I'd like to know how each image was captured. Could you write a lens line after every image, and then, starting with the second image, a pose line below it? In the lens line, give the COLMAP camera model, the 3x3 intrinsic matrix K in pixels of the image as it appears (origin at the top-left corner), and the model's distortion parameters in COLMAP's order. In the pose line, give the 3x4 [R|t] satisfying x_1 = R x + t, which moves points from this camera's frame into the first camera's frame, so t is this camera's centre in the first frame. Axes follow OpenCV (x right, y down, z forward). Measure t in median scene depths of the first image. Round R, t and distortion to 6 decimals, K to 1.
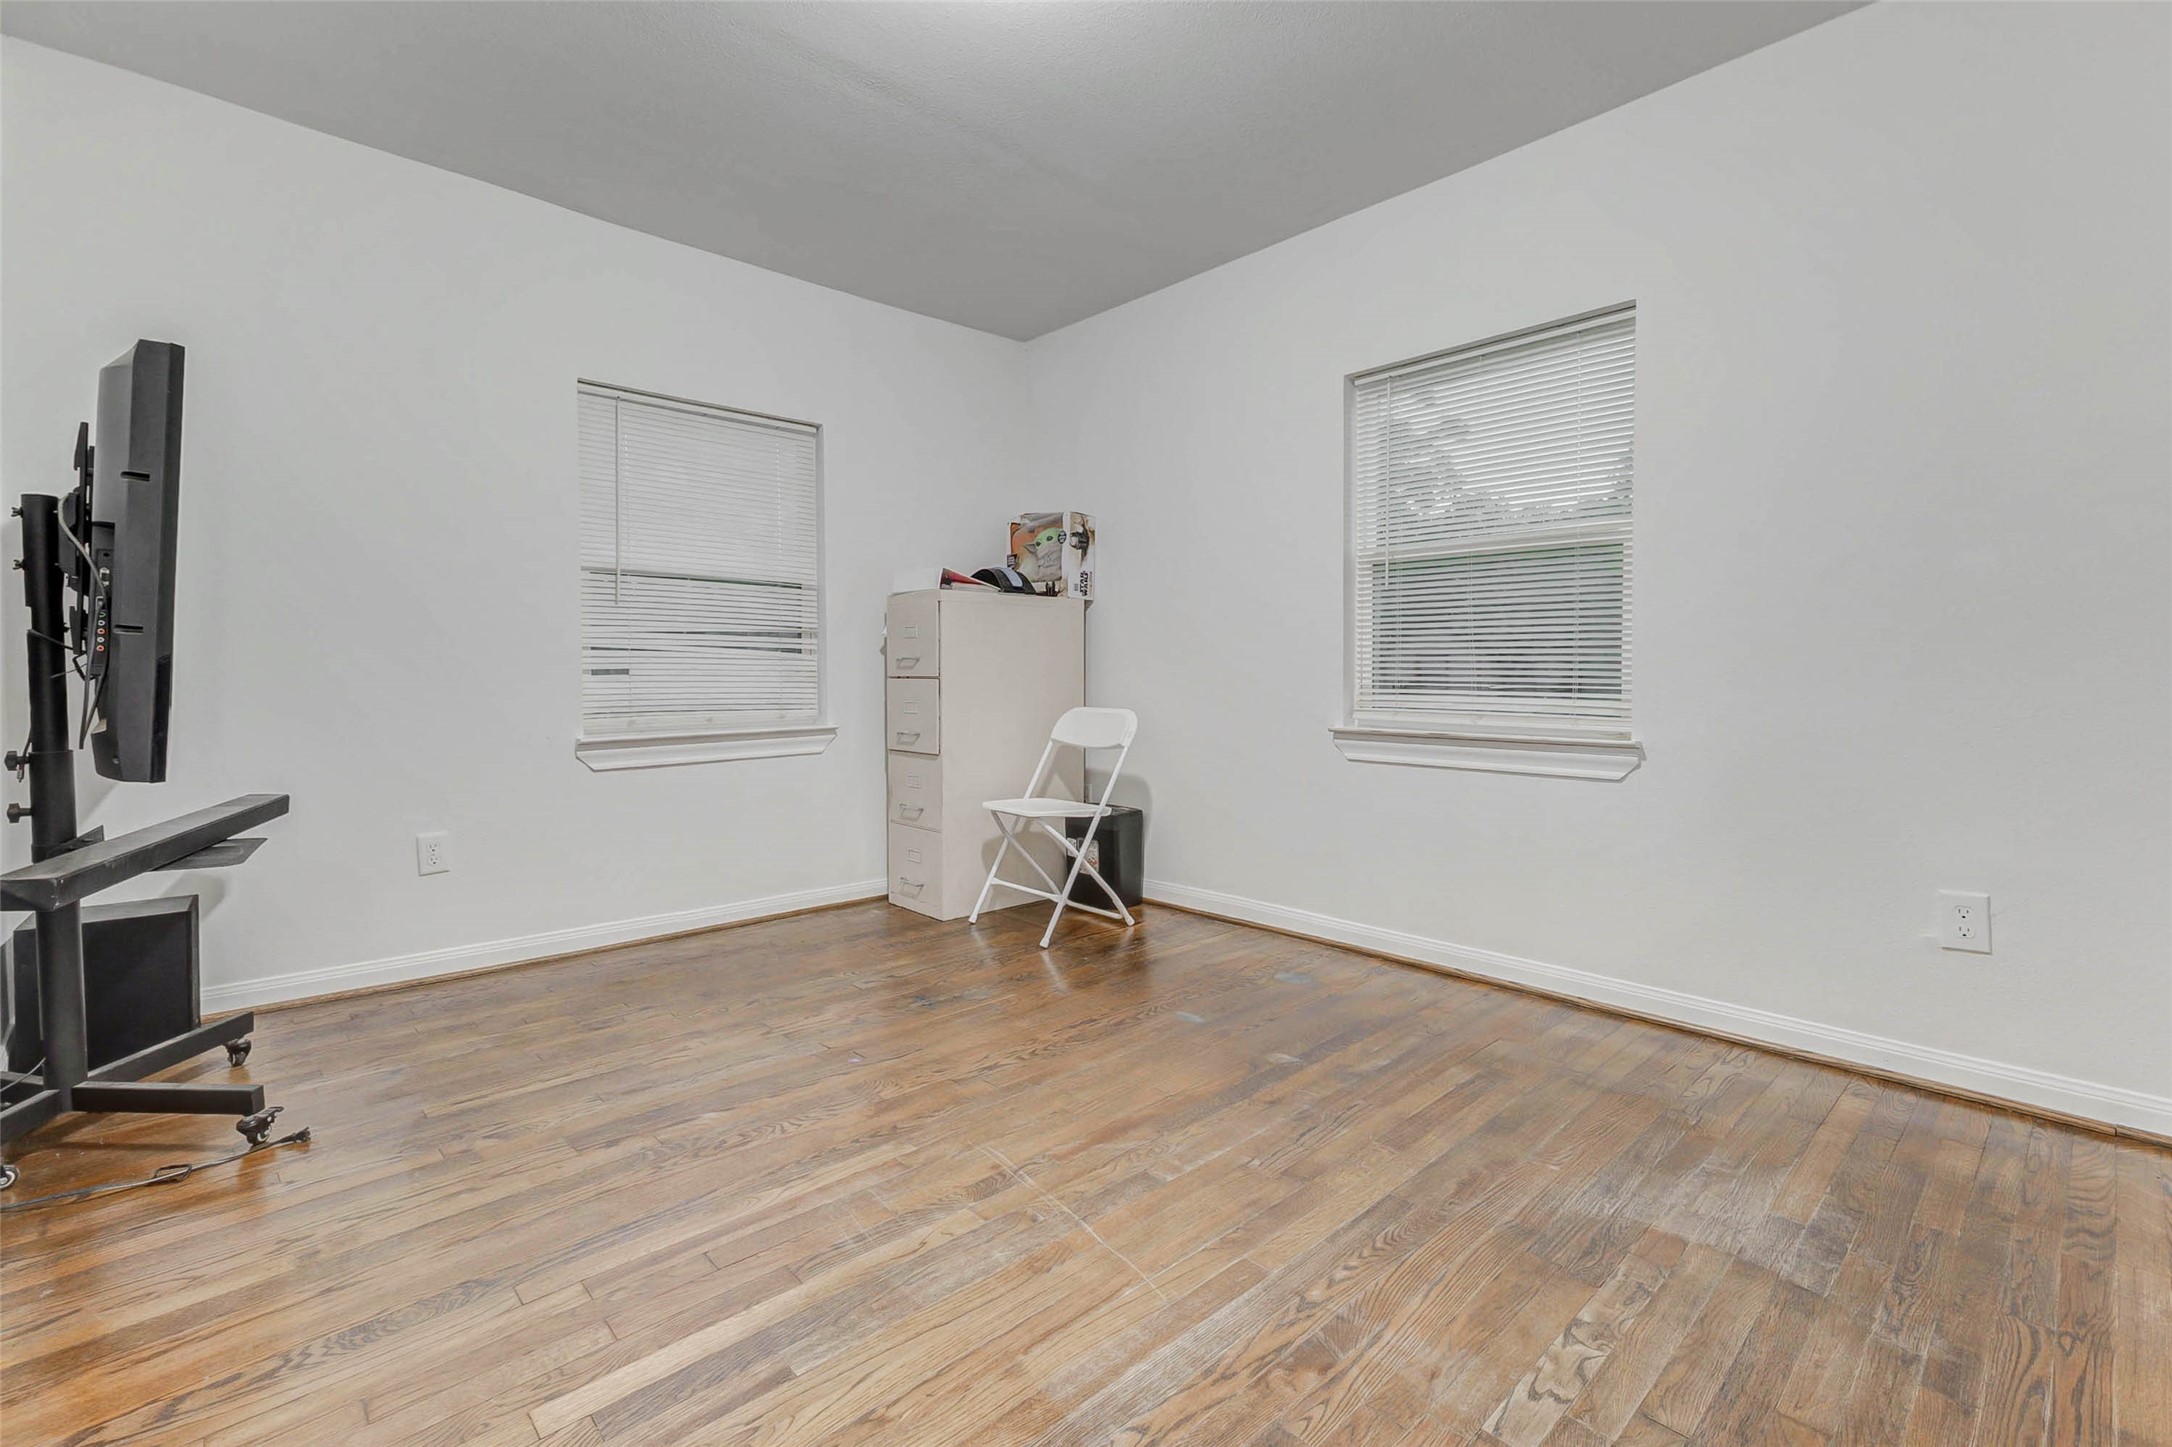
lens RADIAL K [[945.3, 0, 1081.3], [0, 945.3, 682.5], [0, 0, 1]] dist [0.011375, 0.000225]
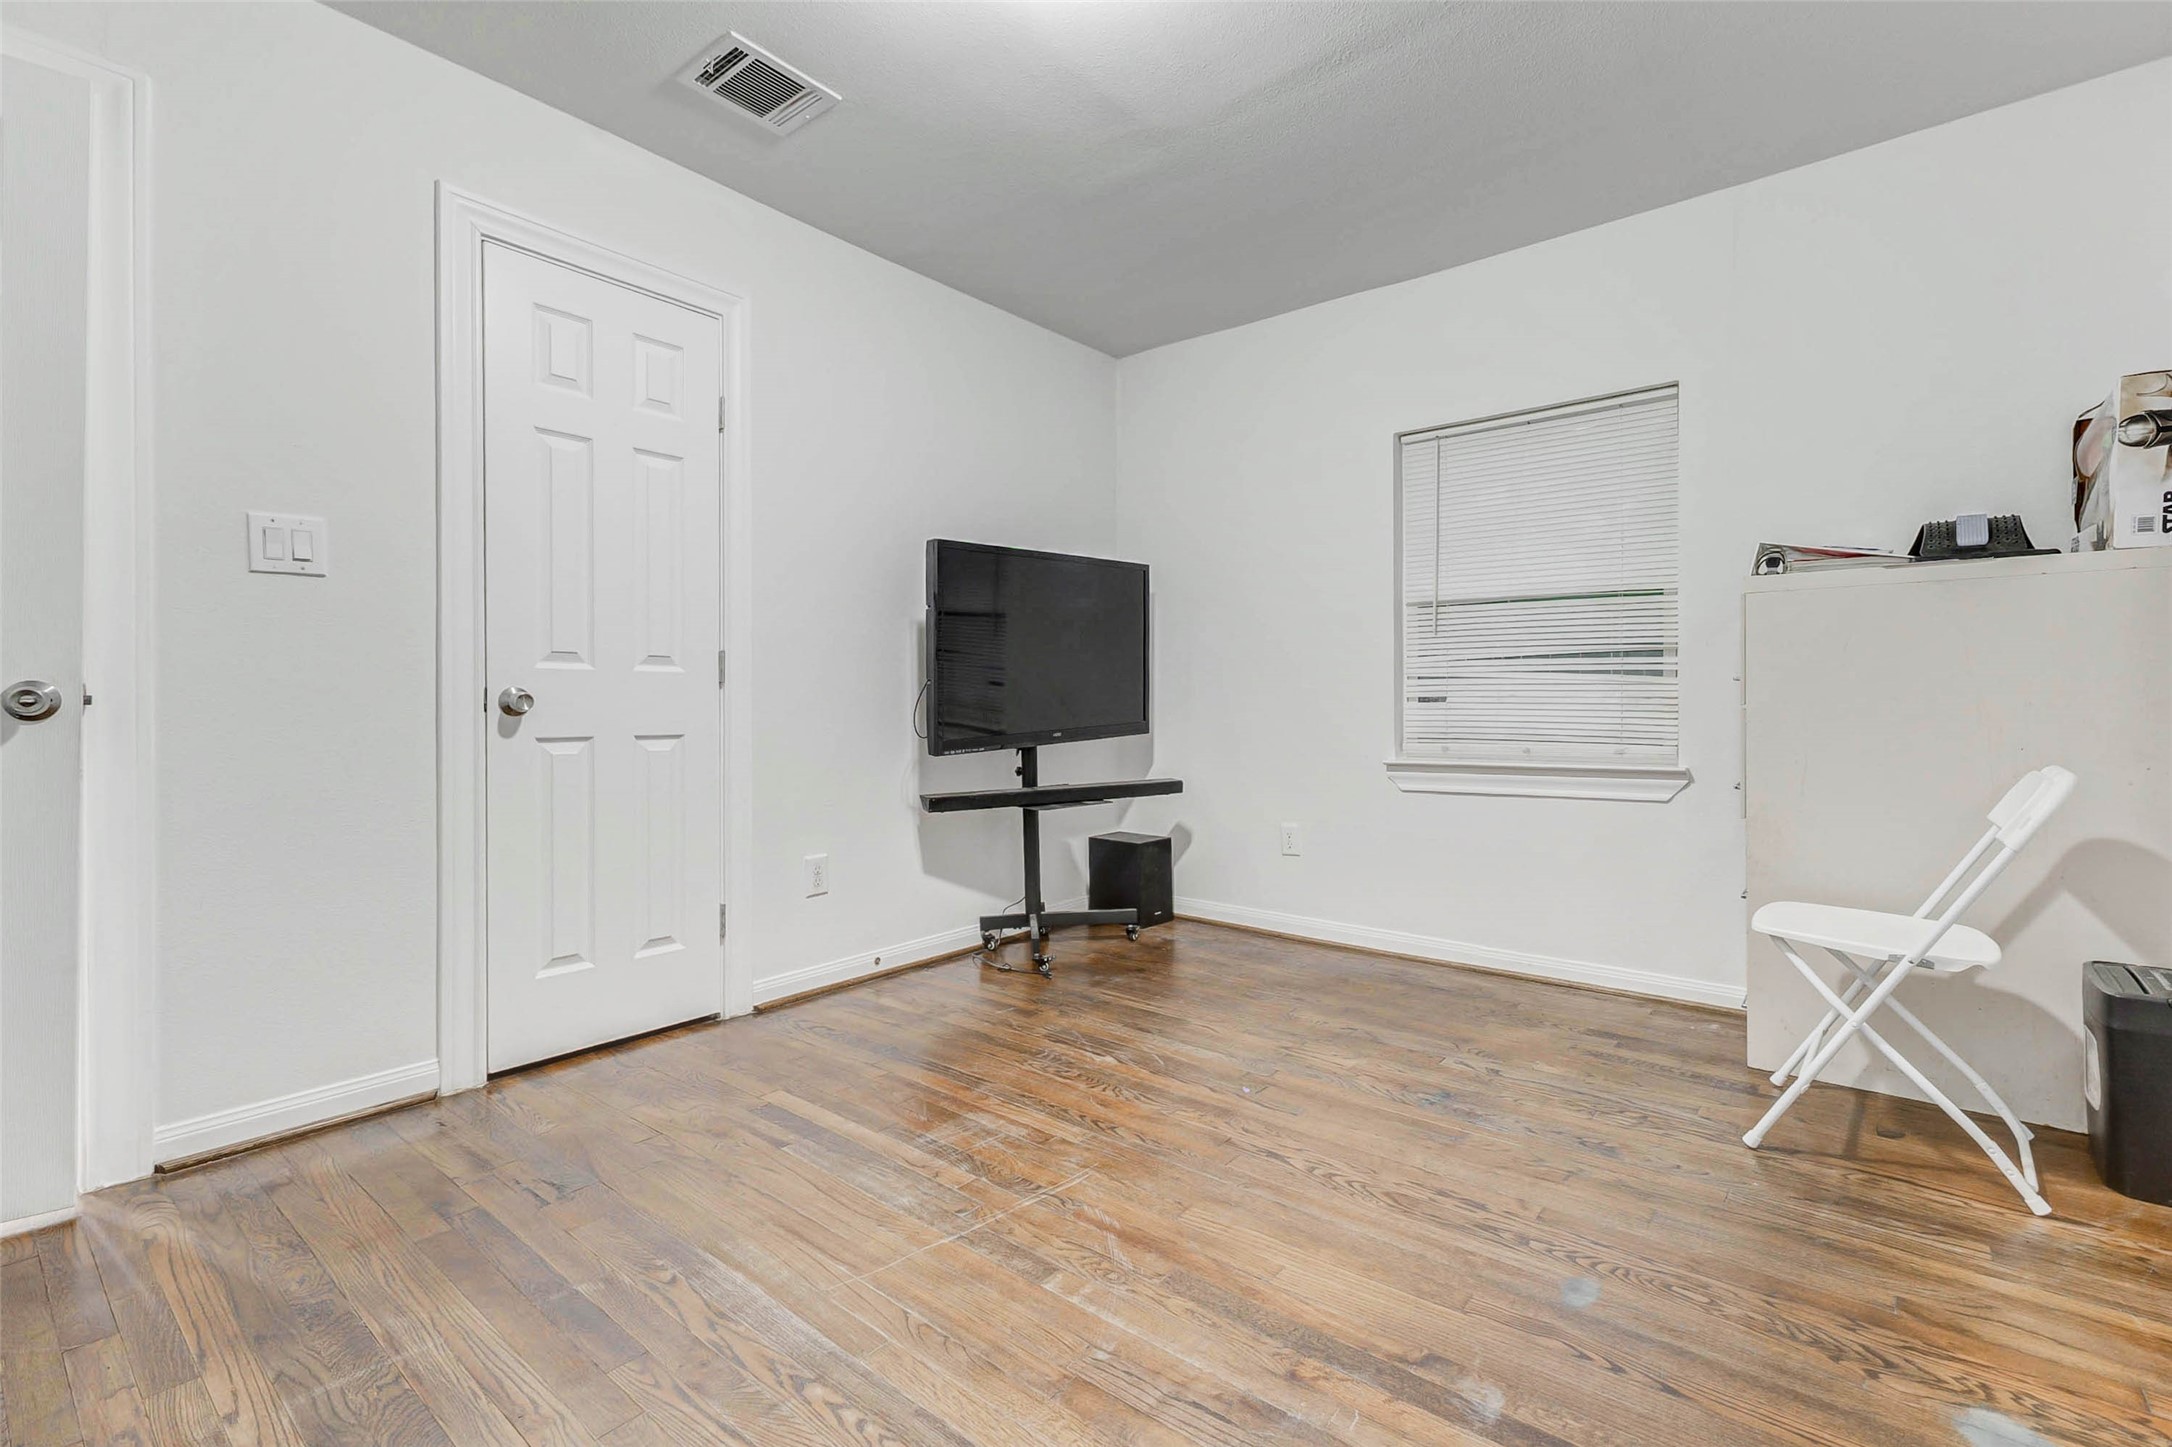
lens RADIAL K [[974.9, 0, 1122.7], [0, 974.9, 708.6], [0, 0, 1]] dist [0.023244, -0.005419]
pose [[0.156078, 0.007231, -0.987718, 0.667128], [-0.006587, 0.999959, 0.006280, -0.007370], [0.987723, 0.005525, 0.156120, 0.625165]]
